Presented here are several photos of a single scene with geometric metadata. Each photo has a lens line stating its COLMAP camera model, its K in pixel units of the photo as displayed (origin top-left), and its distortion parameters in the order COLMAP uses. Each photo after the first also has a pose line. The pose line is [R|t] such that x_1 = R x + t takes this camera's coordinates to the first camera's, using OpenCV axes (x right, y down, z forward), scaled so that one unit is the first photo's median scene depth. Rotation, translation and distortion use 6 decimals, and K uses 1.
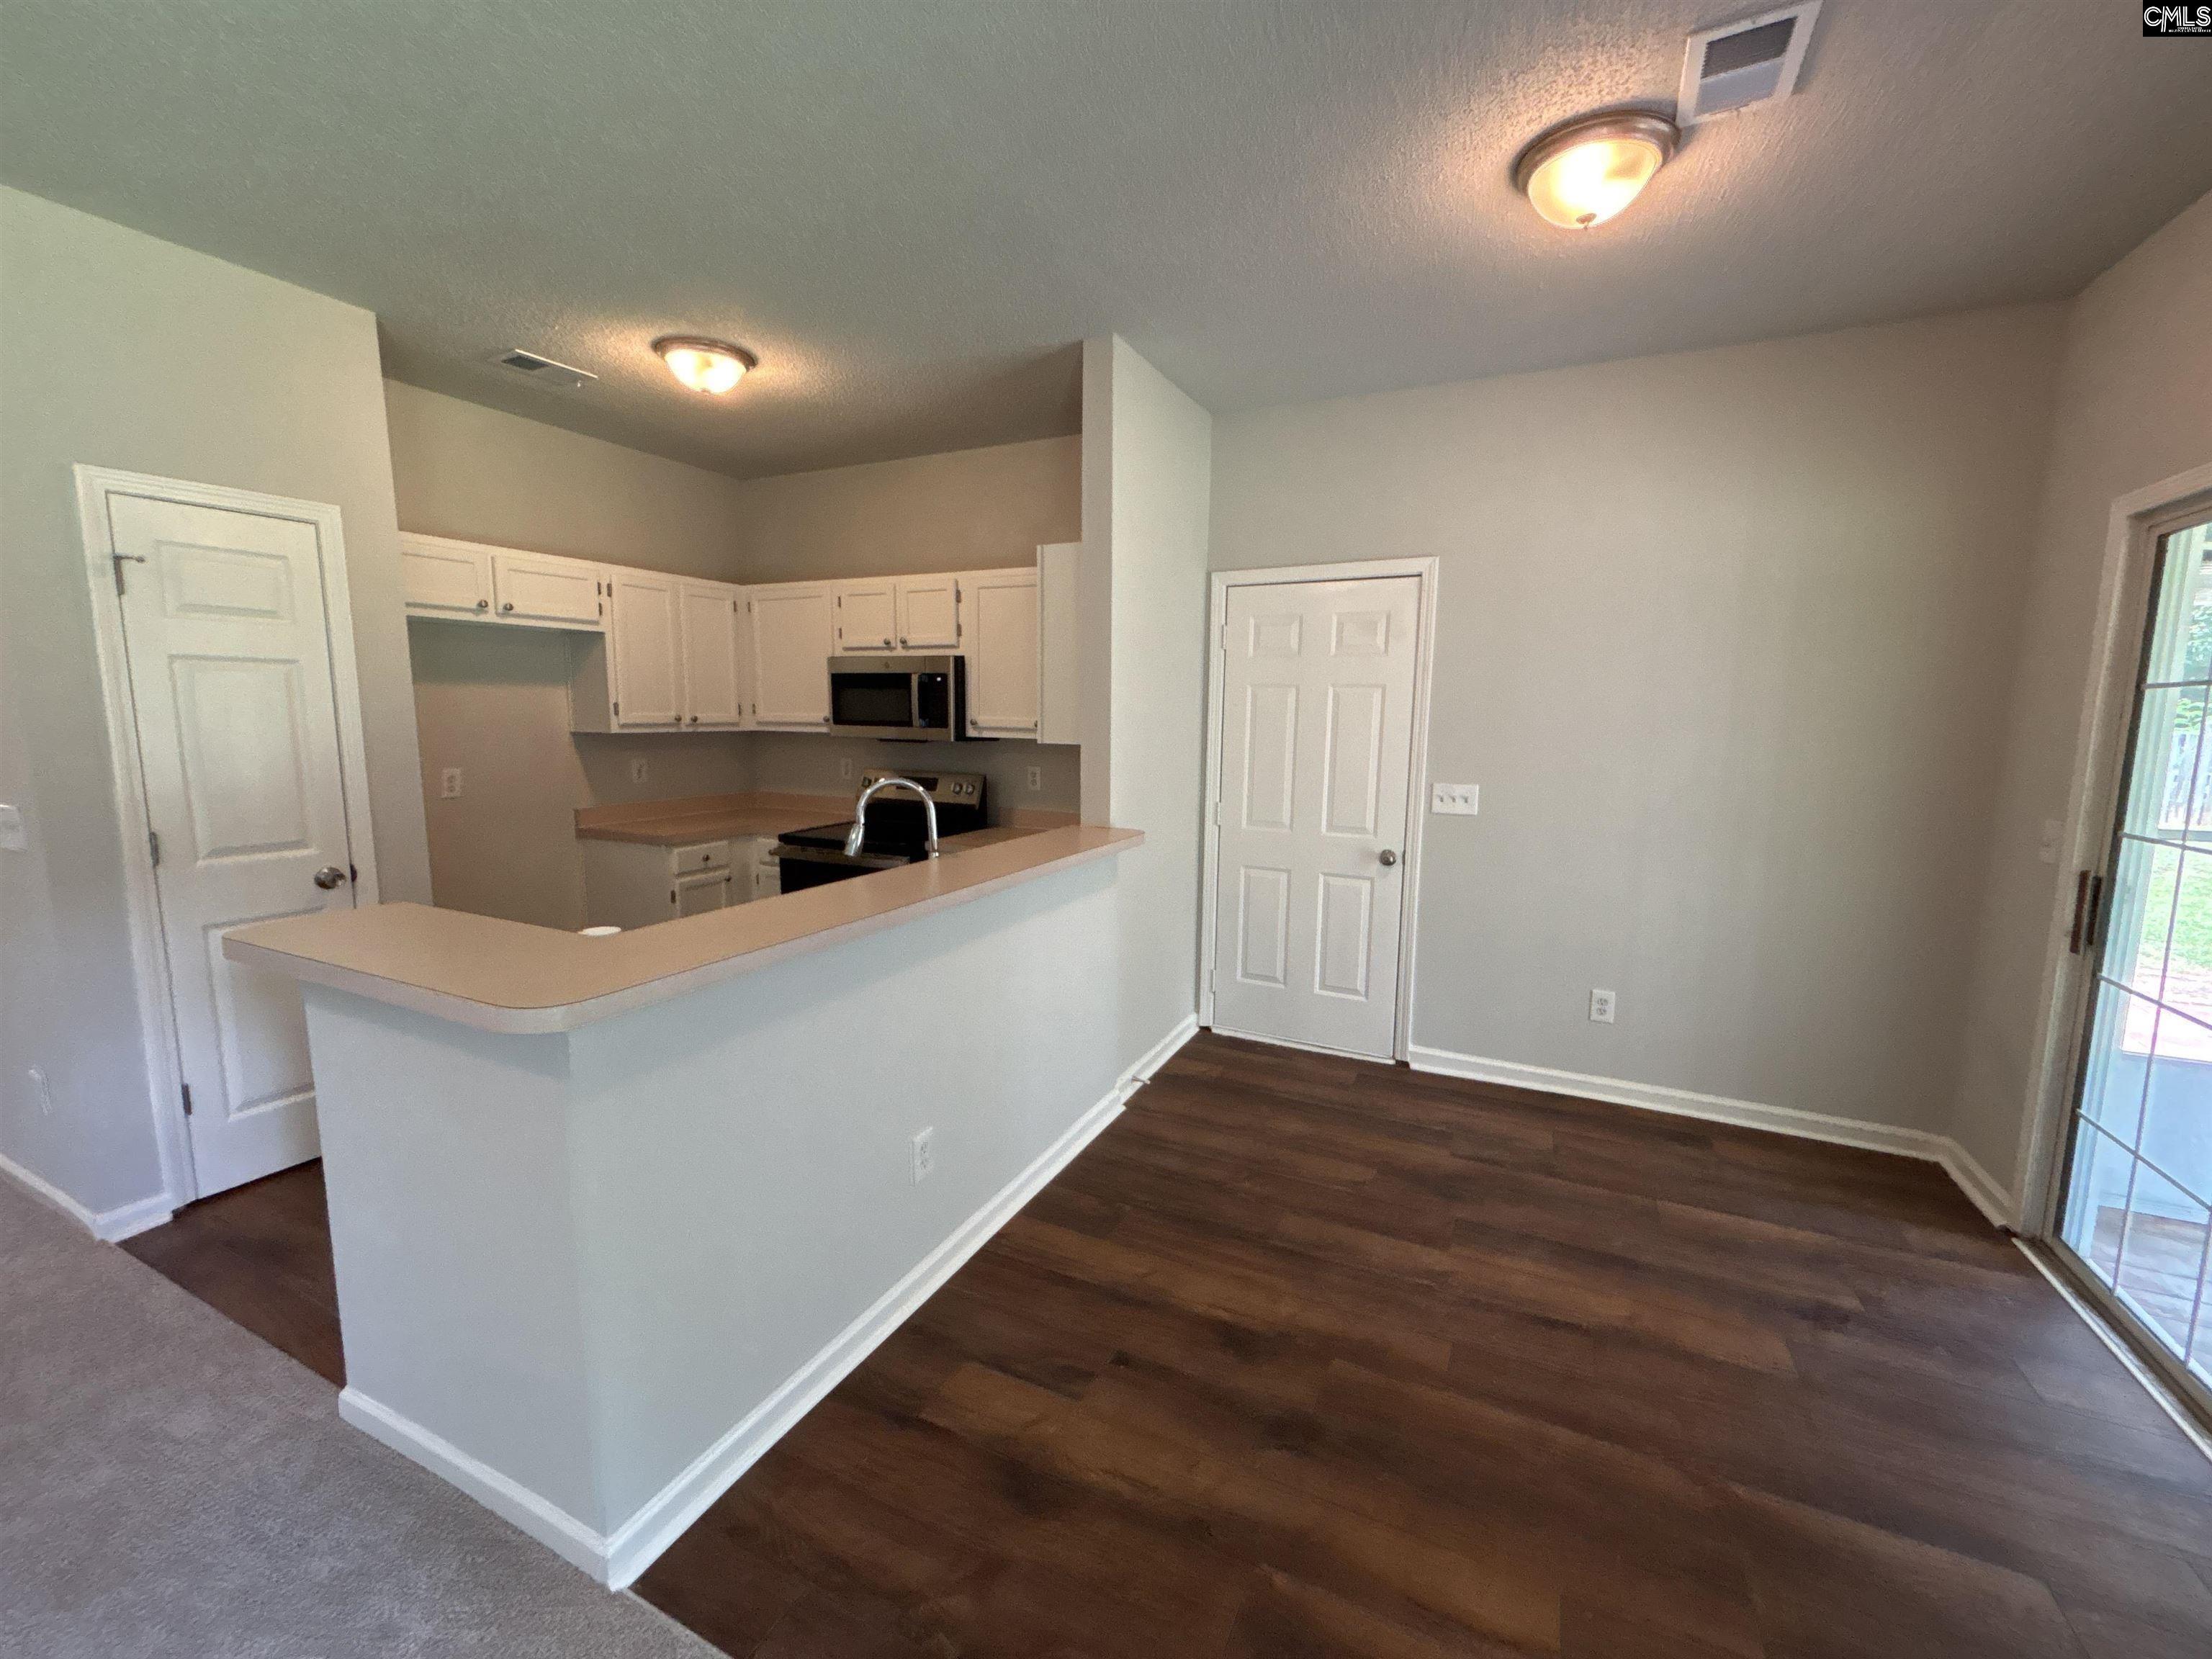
lens RADIAL K [[901.9, 0, 1106.2], [0, 901.9, 828.8], [0, 0, 1]] dist [0.000669, 0.000491]
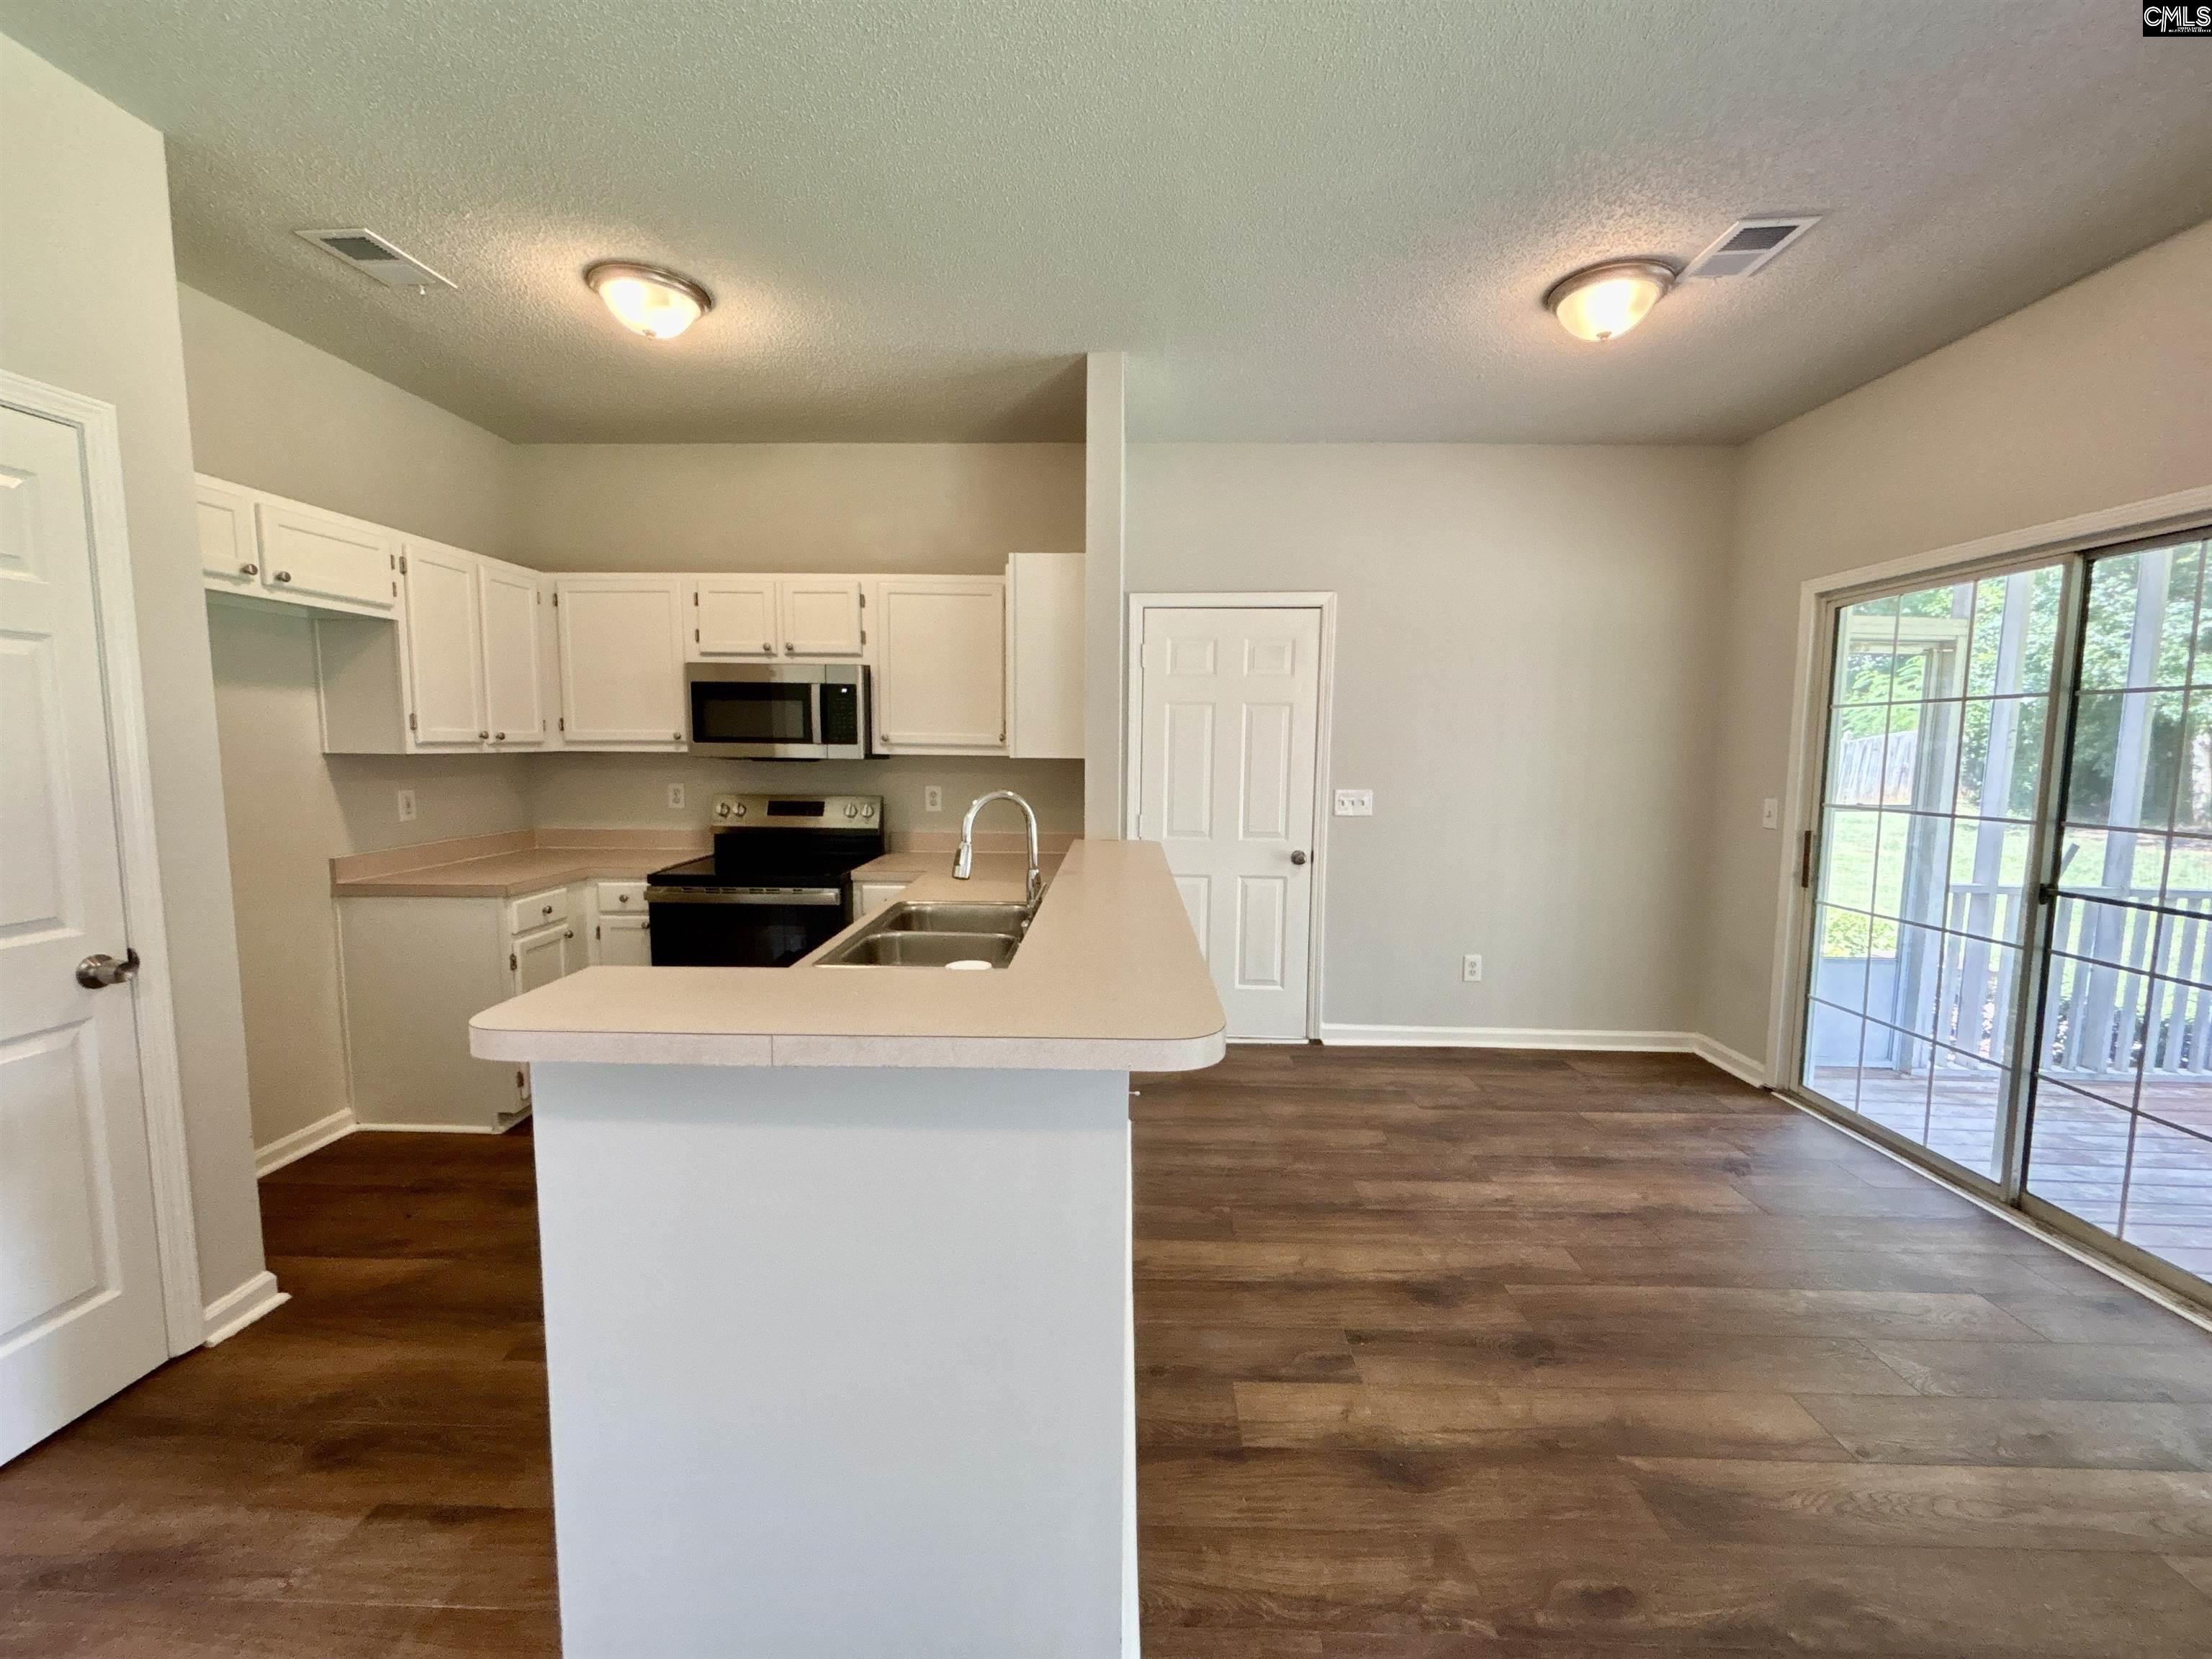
lens RADIAL K [[901.9, 0, 1106.2], [0, 901.9, 828.8], [0, 0, 1]] dist [0.000669, 0.000491]
pose [[0.909105, -0.043440, 0.414295, -0.394305], [0.056188, 0.998246, -0.018626, 0.004243], [-0.412759, 0.040211, 0.909952, 0.091162]]
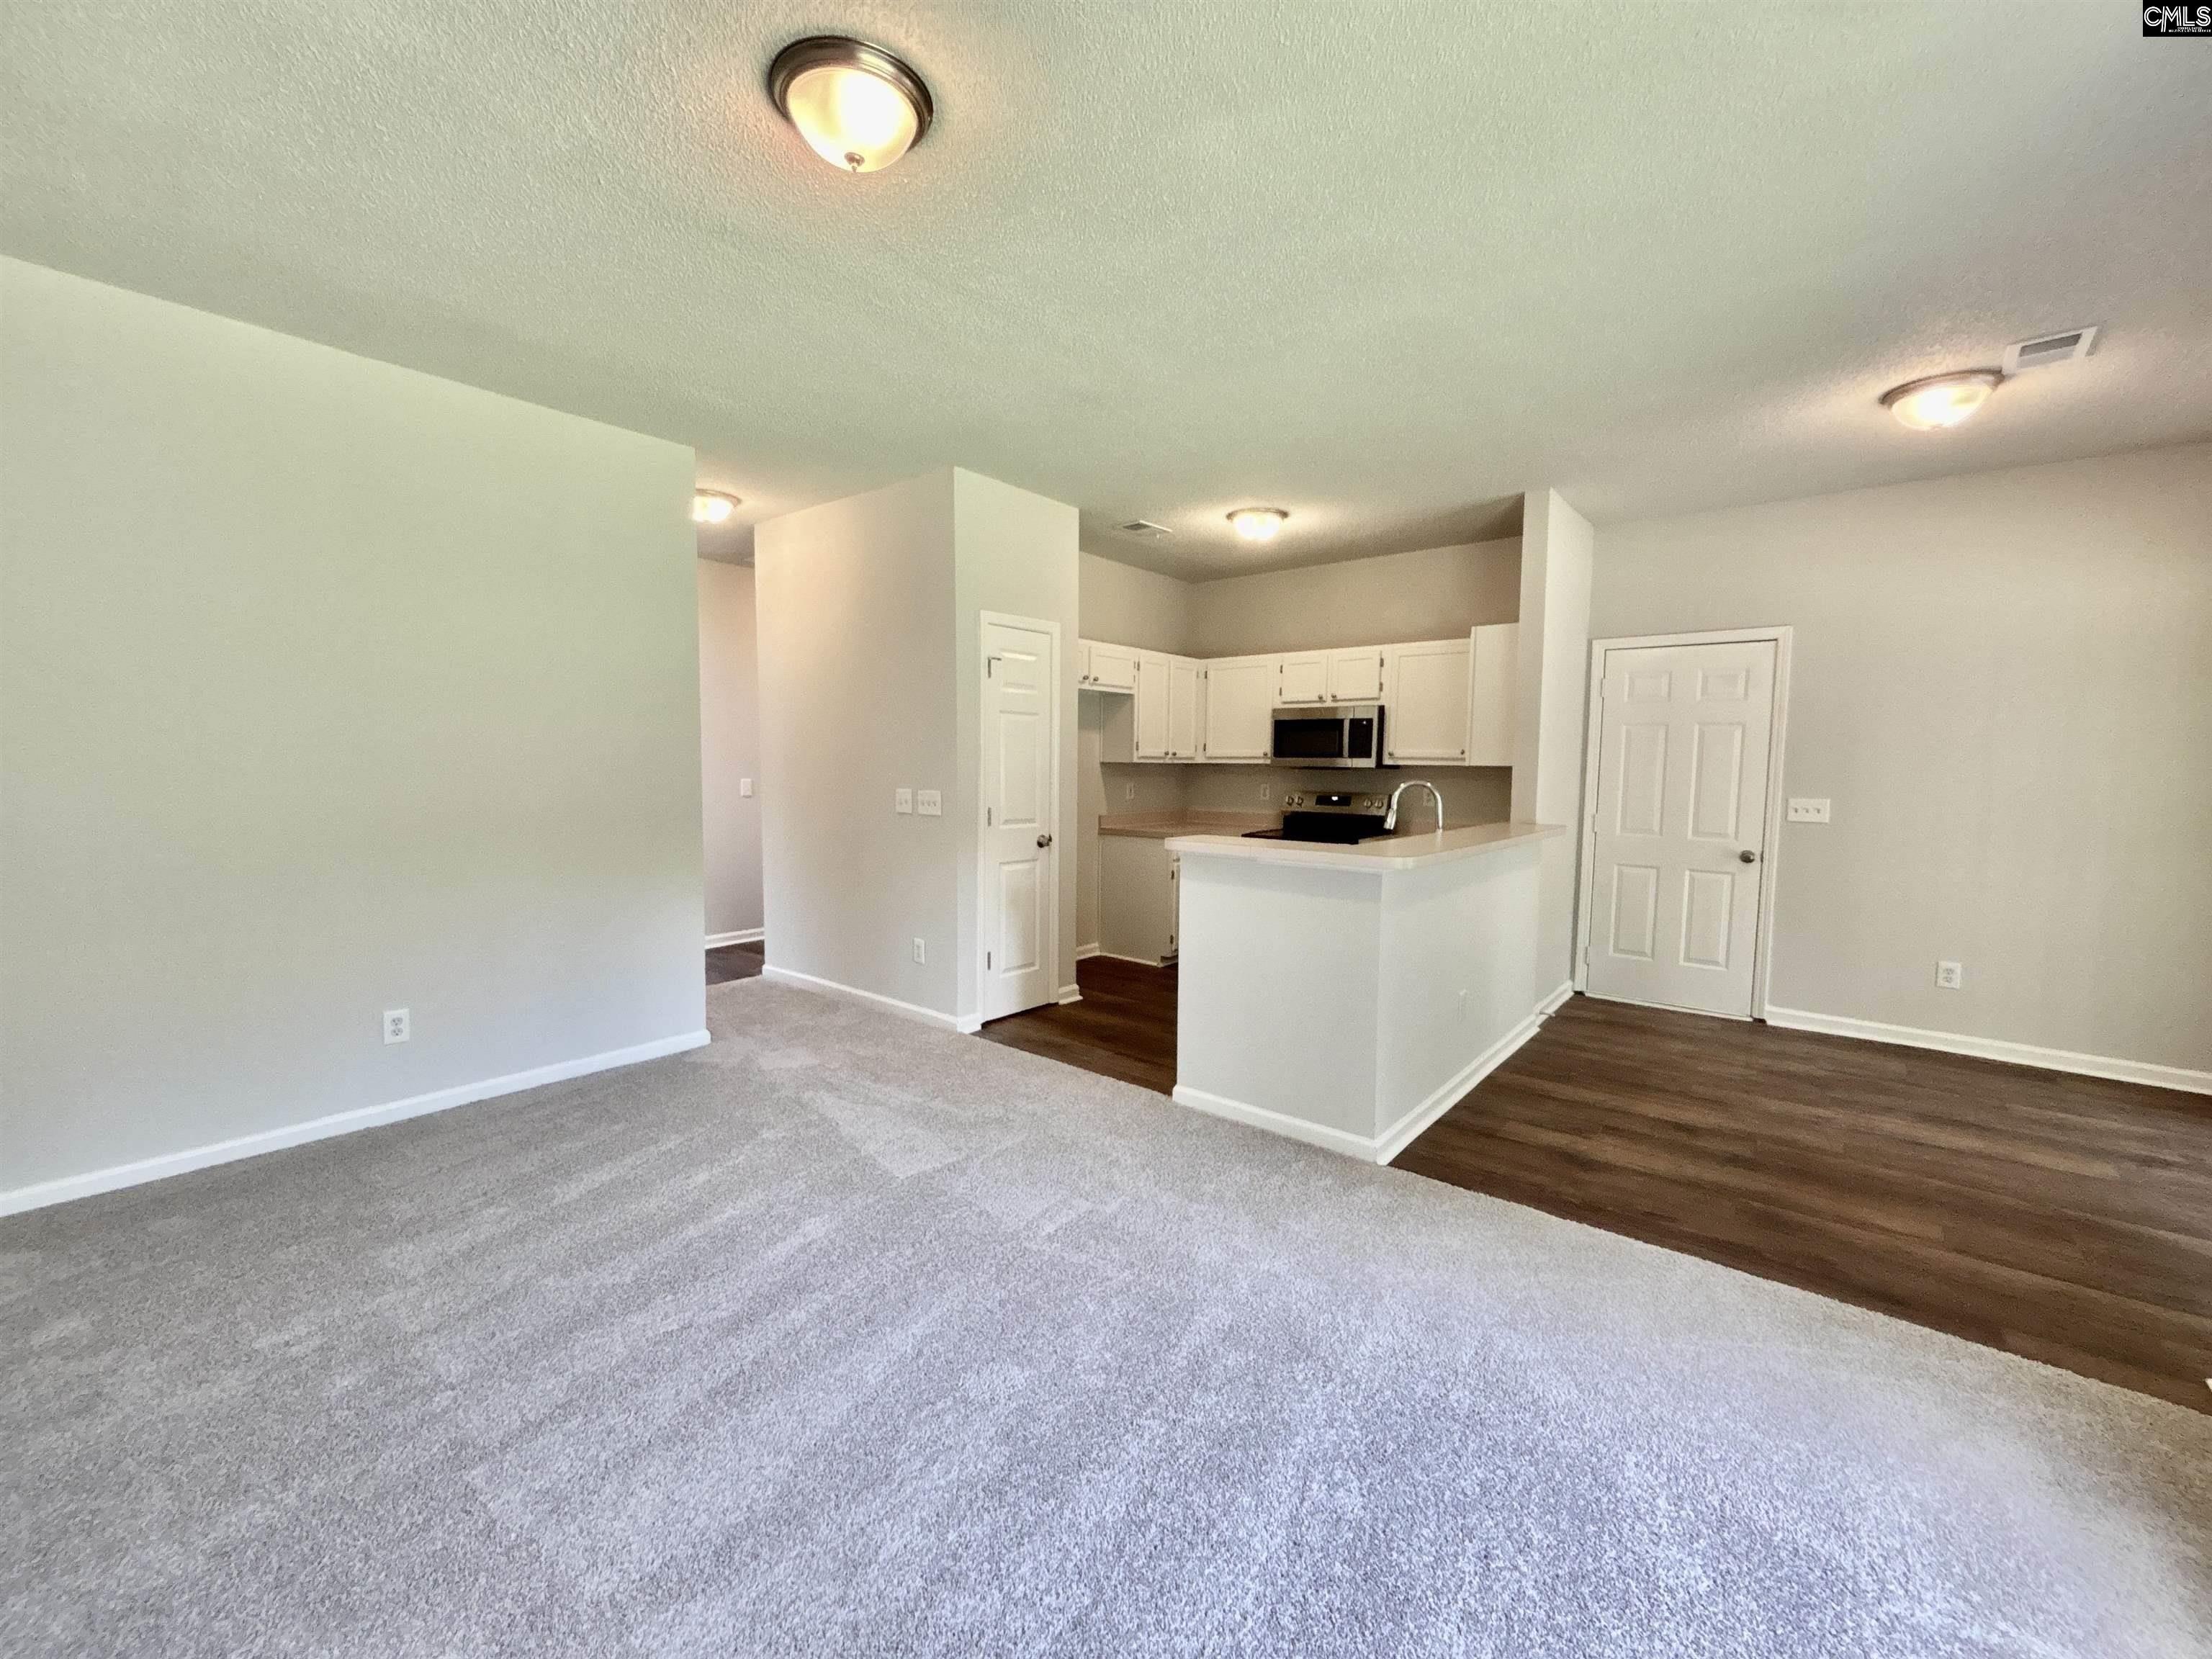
lens RADIAL K [[903.3, 0, 1095.1], [0, 903.3, 832.3], [0, 0, 1]] dist [-0.001945, 0.000111]
pose [[0.971458, 0.018134, -0.236519, -0.310071], [-0.031414, 0.998127, -0.052502, 0.102449], [0.235123, 0.058434, 0.970207, -0.506731]]
